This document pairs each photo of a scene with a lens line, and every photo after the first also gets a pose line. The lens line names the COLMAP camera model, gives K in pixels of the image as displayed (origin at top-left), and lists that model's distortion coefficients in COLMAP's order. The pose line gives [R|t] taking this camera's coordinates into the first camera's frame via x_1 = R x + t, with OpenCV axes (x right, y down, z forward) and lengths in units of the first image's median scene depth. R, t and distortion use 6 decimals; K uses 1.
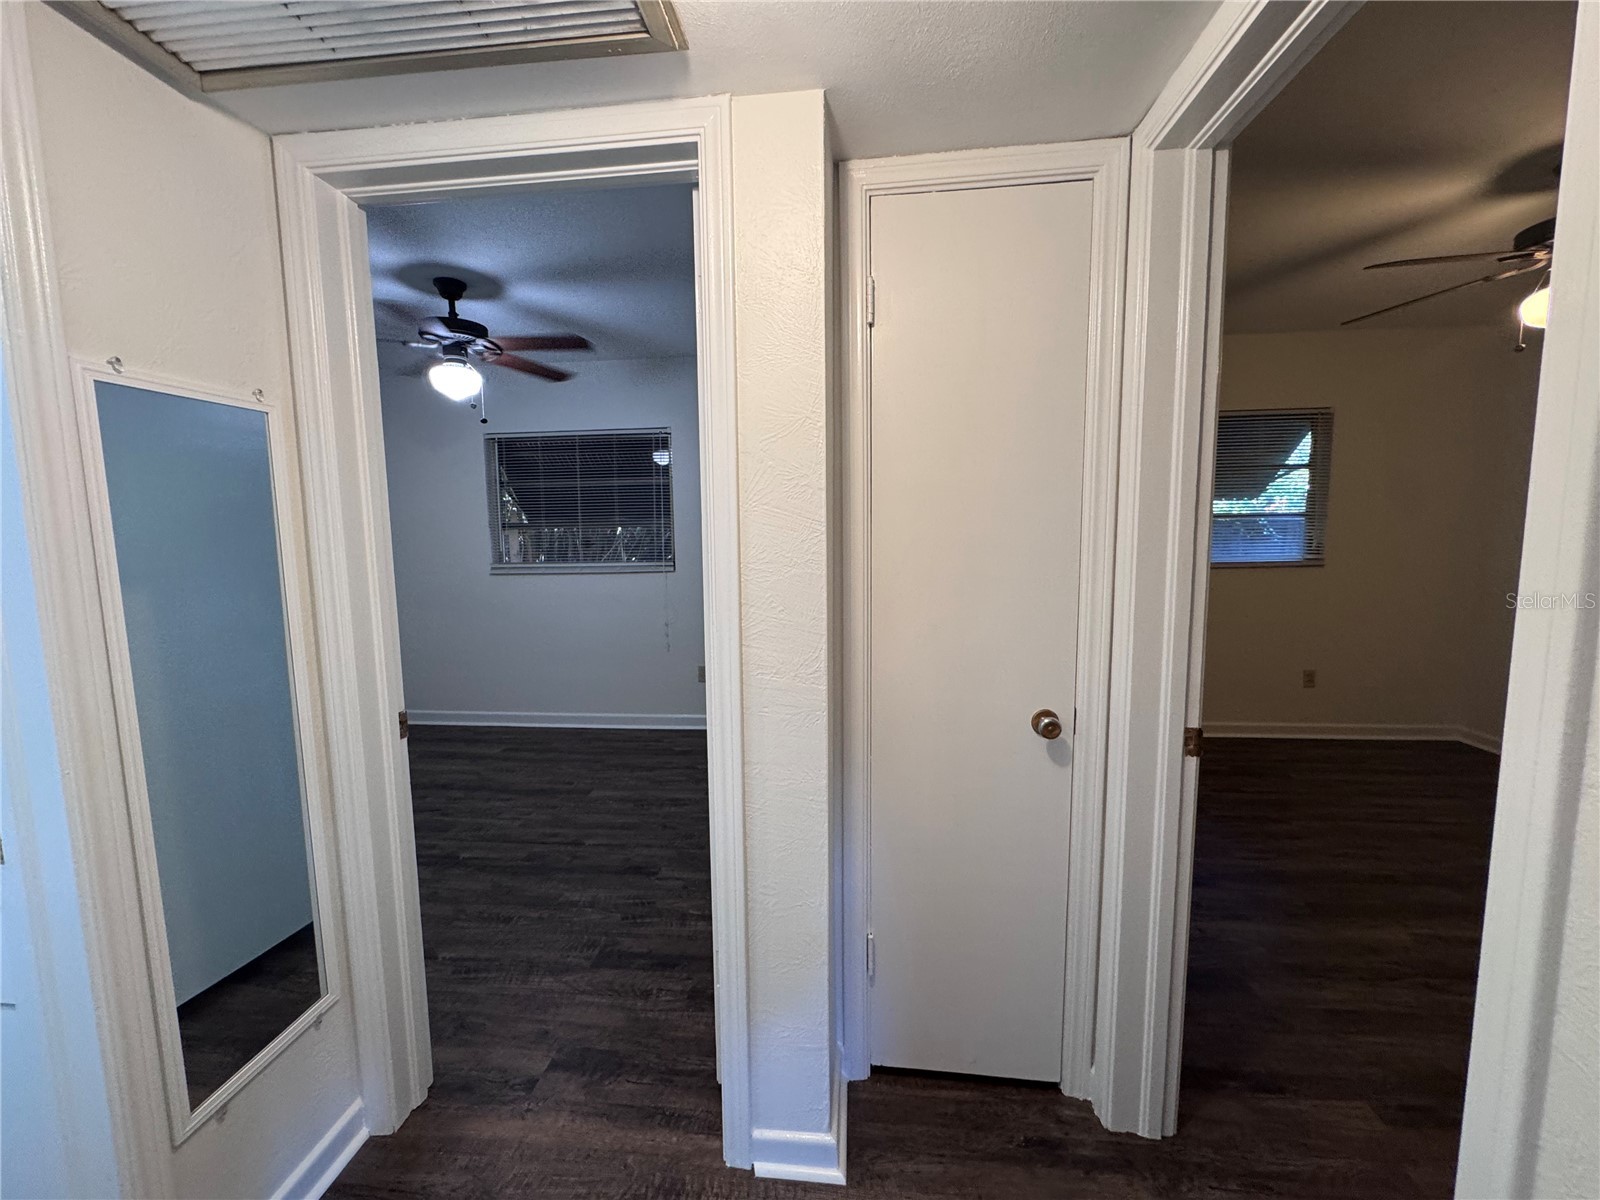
lens RADIAL K [[641.3, 0, 802.2], [0, 641.3, 598.6], [0, 0, 1]] dist [-0.004342, 0.000478]
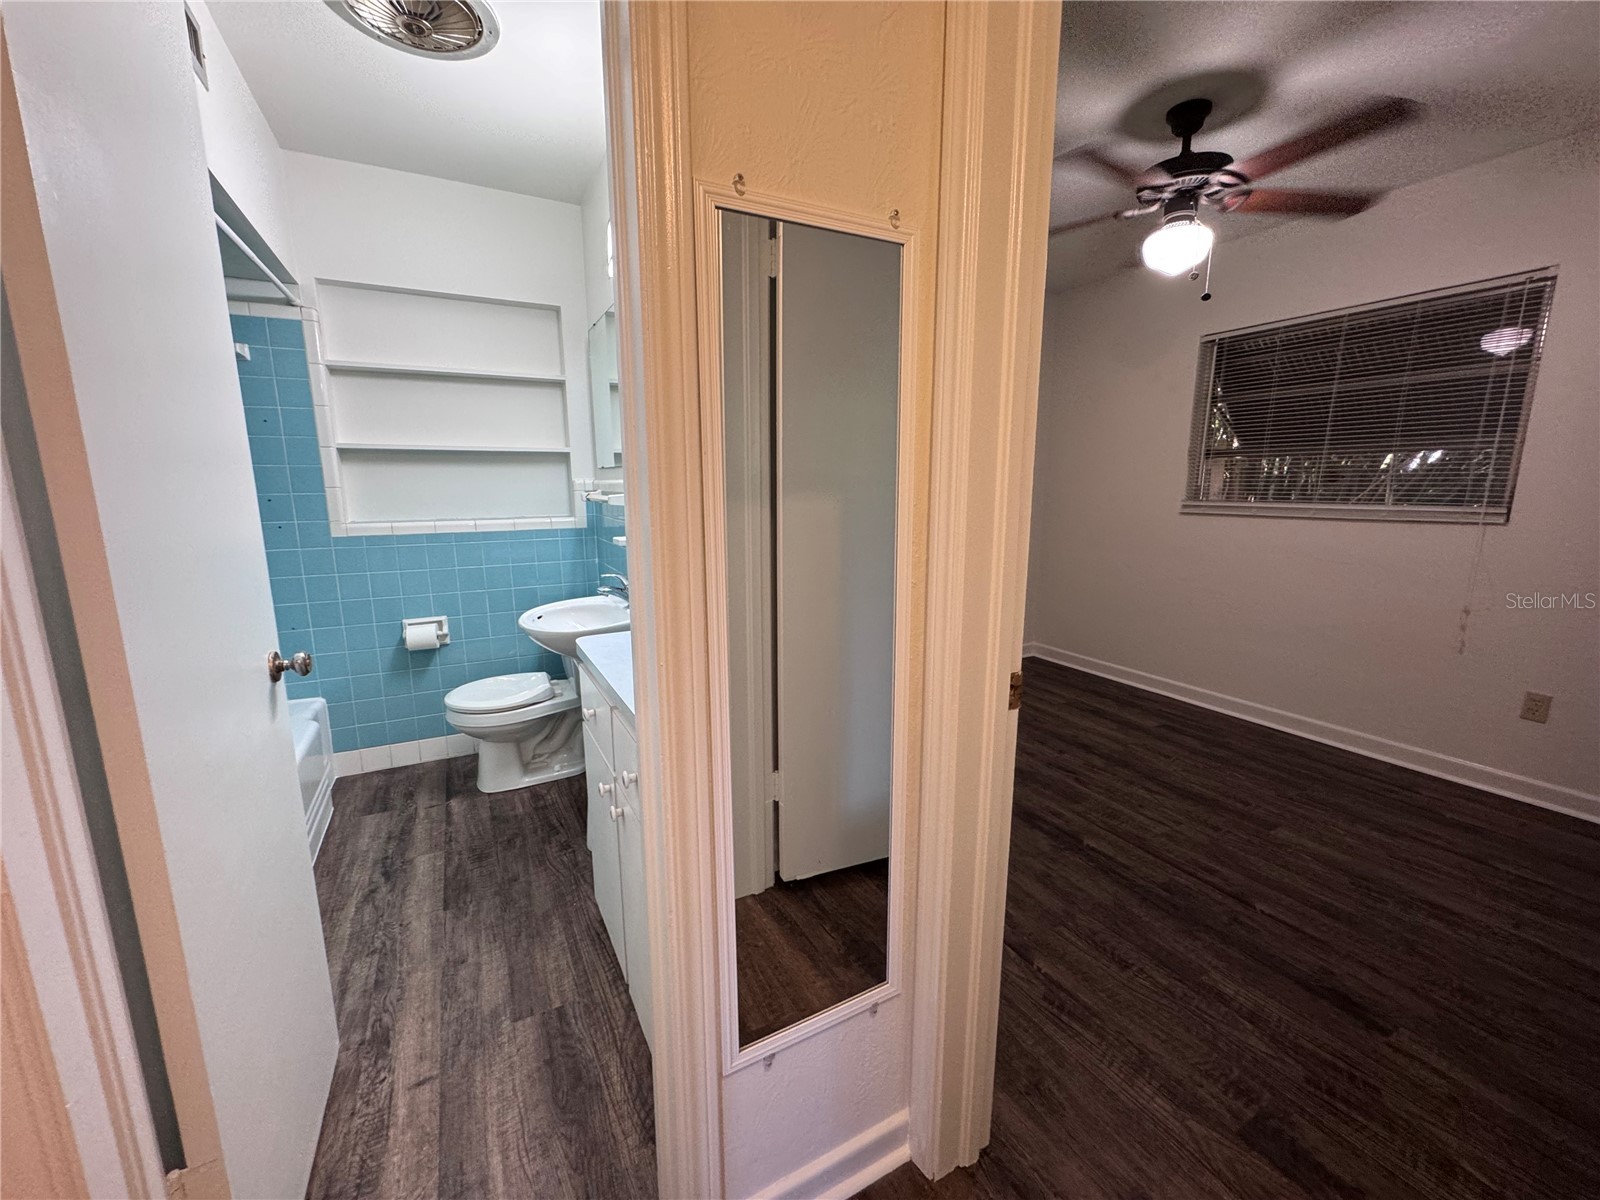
lens RADIAL K [[641.3, 0, 796.1], [0, 641.3, 599.6], [0, 0, 1]] dist [-0.004342, 0.000478]
pose [[0.546406, 0.160922, -0.821915, -0.082745], [-0.092135, 0.986961, 0.131985, 0.011296], [0.832437, 0.003610, 0.554107, 0.177713]]
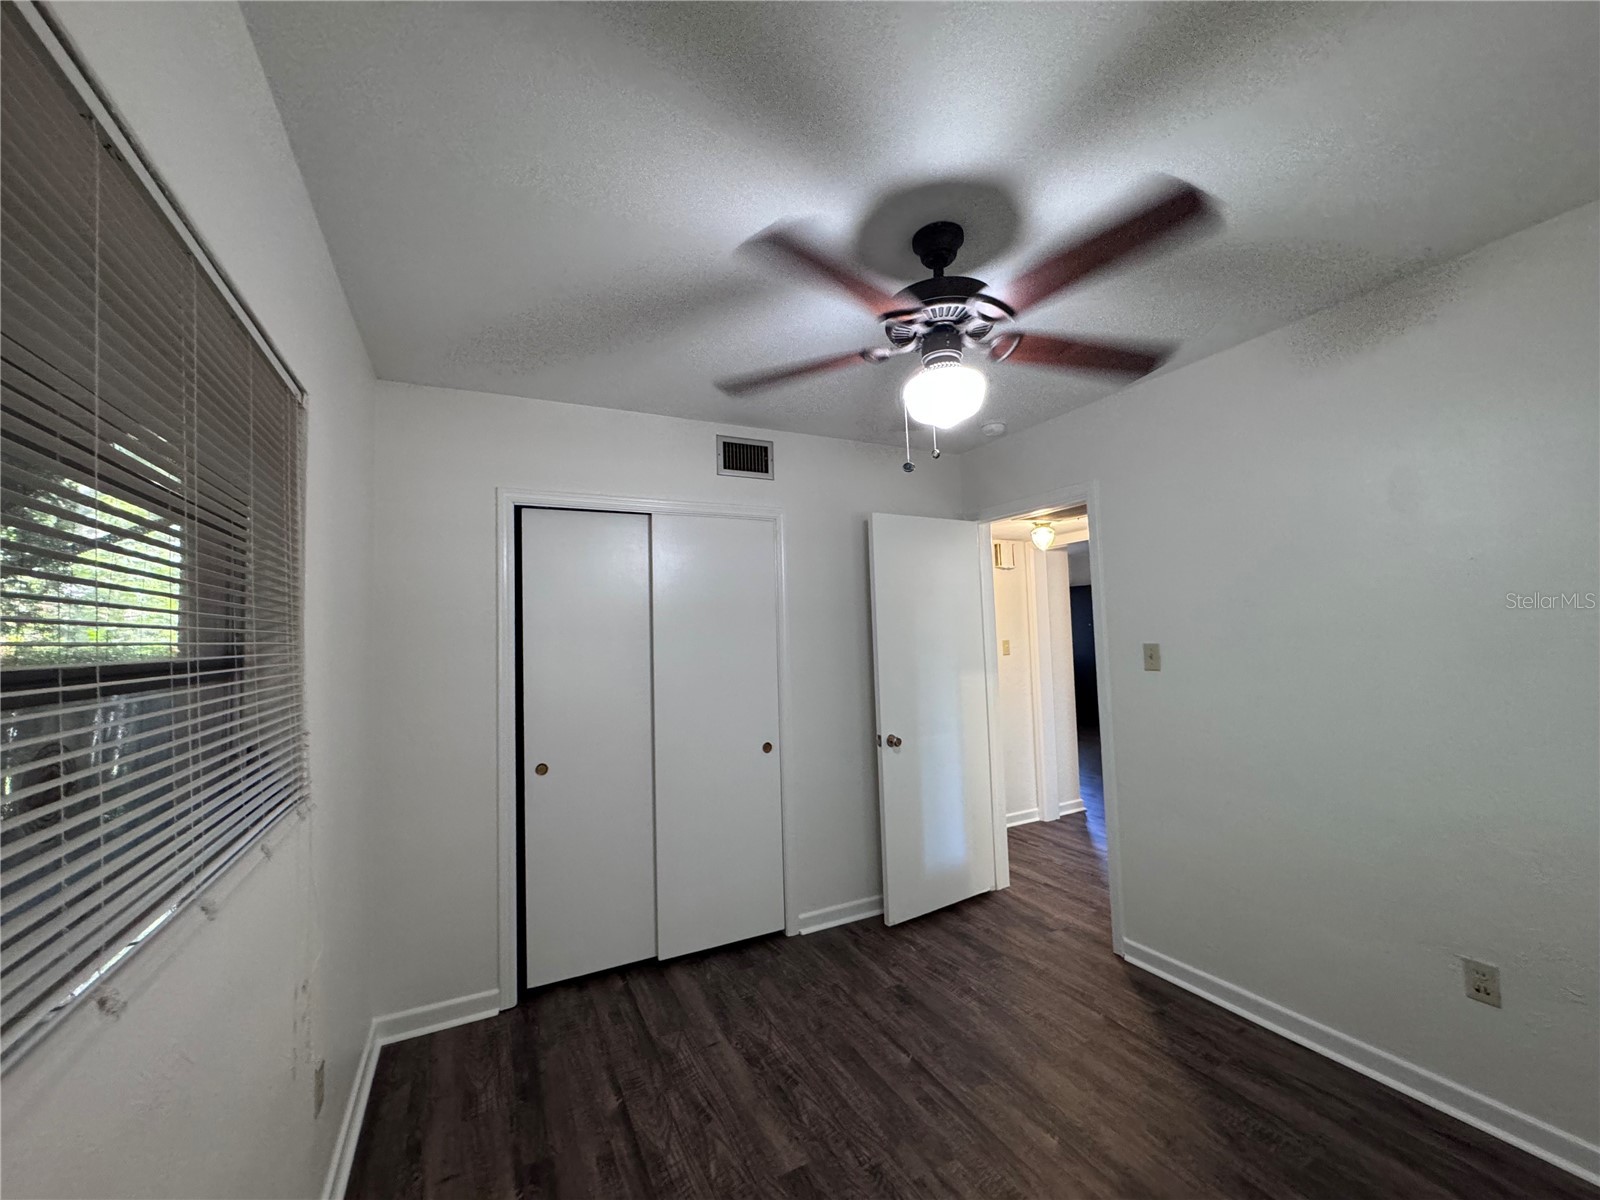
lens RADIAL K [[641.3, 0, 802.2], [0, 641.3, 603.1], [0, 0, 1]] dist [-0.004342, 0.000478]
pose [[-0.535816, 0.080866, 0.840453, -0.804458], [0.128504, 0.991617, -0.013486, -0.139123], [-0.834499, 0.100776, -0.541716, 1.234004]]
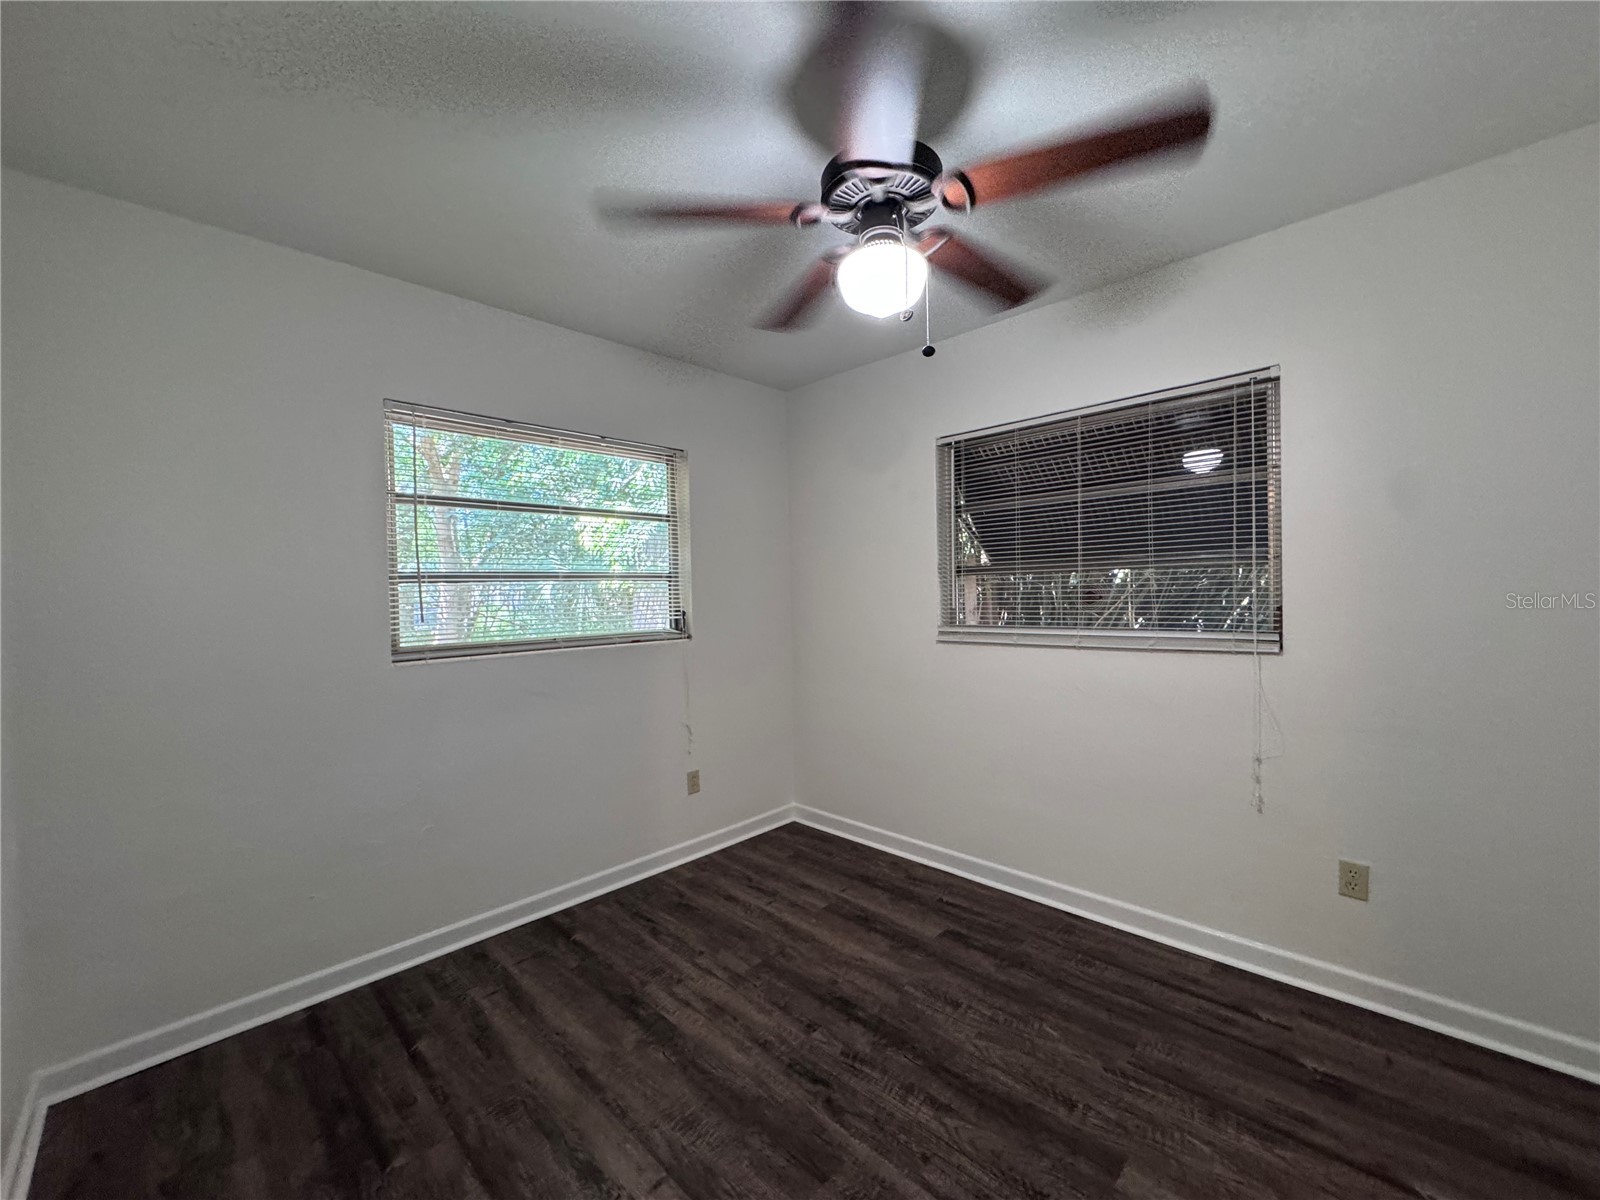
lens RADIAL K [[641.3, 0, 790.7], [0, 641.3, 600.6], [0, 0, 1]] dist [-0.004342, 0.000478]
pose [[0.770972, 0.004244, -0.636855, -0.231094], [-0.055203, 0.996659, -0.060187, -0.042350], [0.634472, 0.081559, 0.768631, 0.499455]]
